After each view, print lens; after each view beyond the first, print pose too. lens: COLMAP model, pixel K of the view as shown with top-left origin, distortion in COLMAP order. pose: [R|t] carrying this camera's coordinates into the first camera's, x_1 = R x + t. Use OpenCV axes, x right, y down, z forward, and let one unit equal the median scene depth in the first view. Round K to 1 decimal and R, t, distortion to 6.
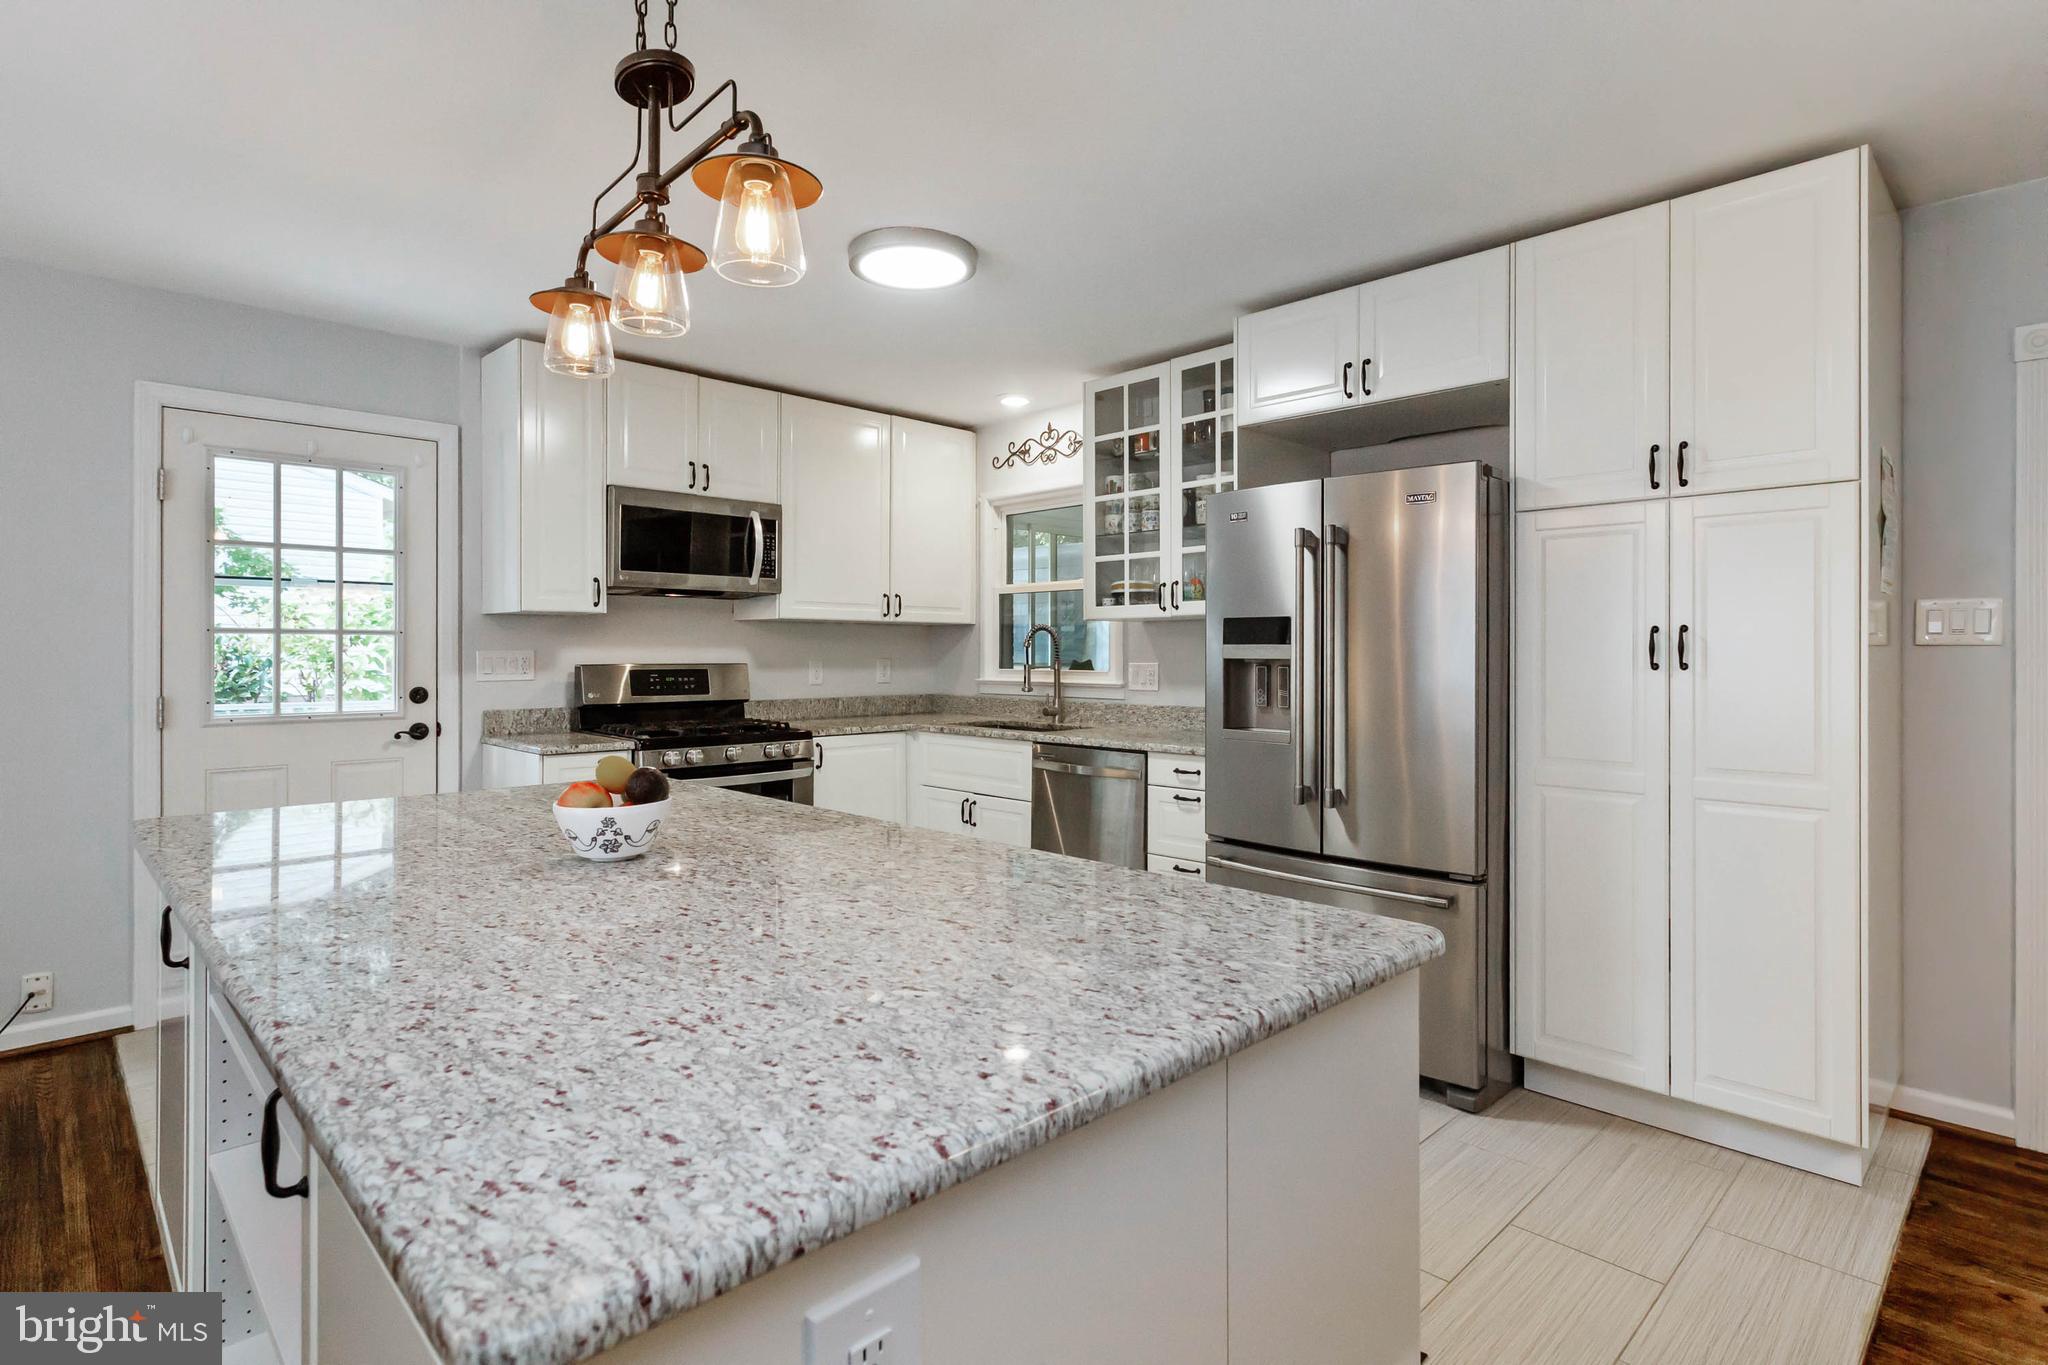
lens RADIAL K [[995.6, 0, 1014.6], [0, 995.6, 663.7], [0, 0, 1]] dist [0.003366, 0.001346]
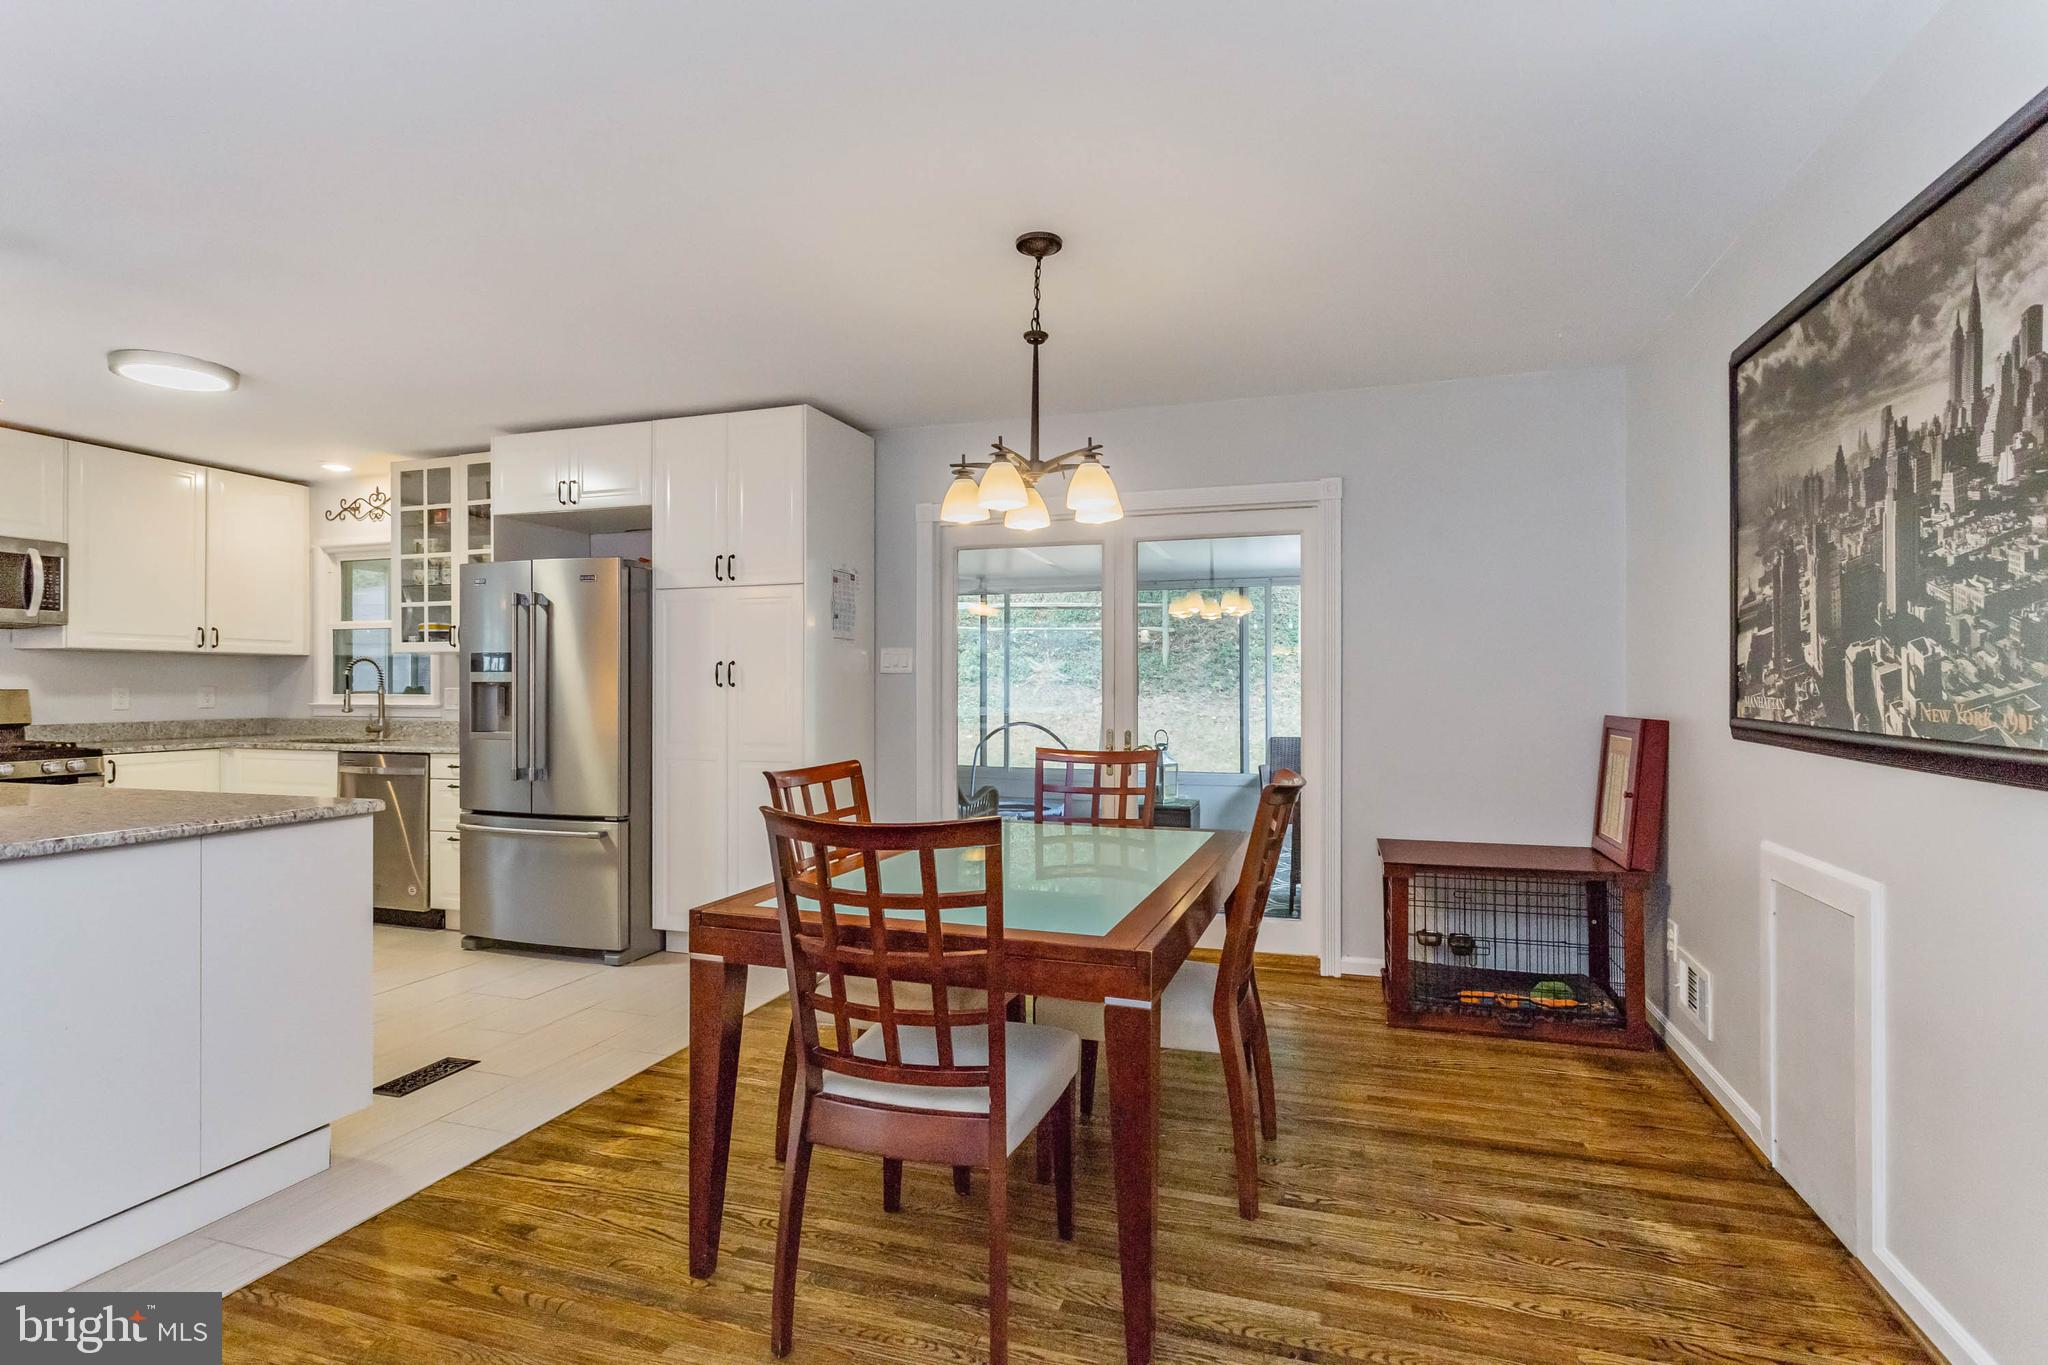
lens RADIAL K [[995.6, 0, 1034.9], [0, 995.6, 690.7], [0, 0, 1]] dist [0.003366, 0.001346]
pose [[0.889689, -0.004607, 0.456543, 0.213021], [0.007862, 0.999955, -0.005230, 0.016032], [-0.456499, 0.008242, 0.889686, -0.469706]]
